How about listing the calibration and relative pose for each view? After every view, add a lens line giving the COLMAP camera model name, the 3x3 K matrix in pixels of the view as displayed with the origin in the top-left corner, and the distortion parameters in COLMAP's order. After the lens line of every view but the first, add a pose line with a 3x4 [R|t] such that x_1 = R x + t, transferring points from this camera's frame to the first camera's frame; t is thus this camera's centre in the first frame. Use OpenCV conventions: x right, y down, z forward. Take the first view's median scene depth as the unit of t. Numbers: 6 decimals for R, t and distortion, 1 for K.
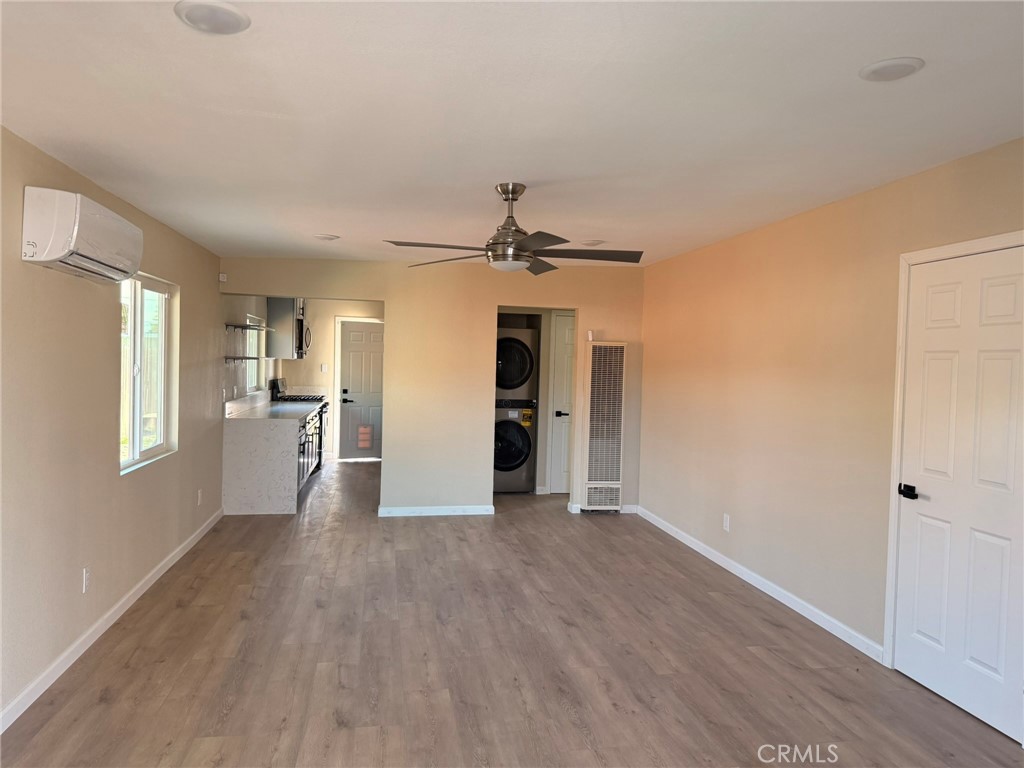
lens RADIAL K [[710.2, 0, 512.8], [0, 710.2, 383.3], [0, 0, 1]] dist [-0.011289, -0.009347]
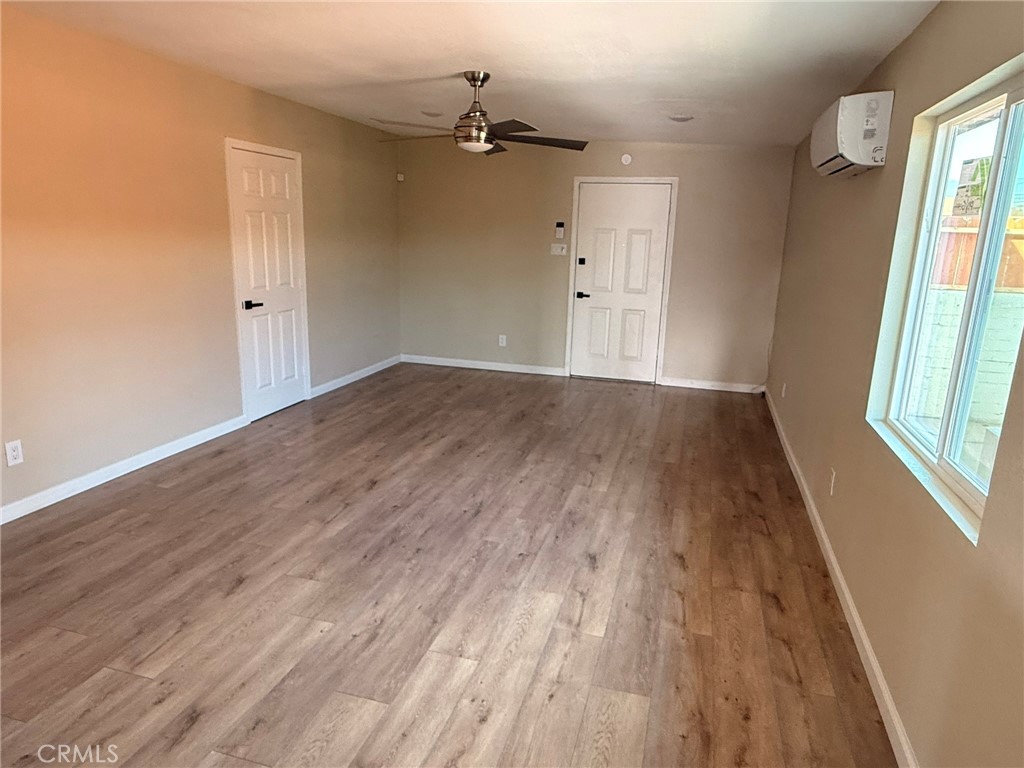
lens RADIAL K [[650.1, 0, 512.2], [0, 650.1, 381.5], [0, 0, 1]] dist [0.021734, 0.000763]
pose [[-0.889581, -0.159192, 0.428140, -0.457424], [-0.043284, 0.962465, 0.267933, -0.070765], [-0.454722, 0.219816, -0.863081, 1.572195]]
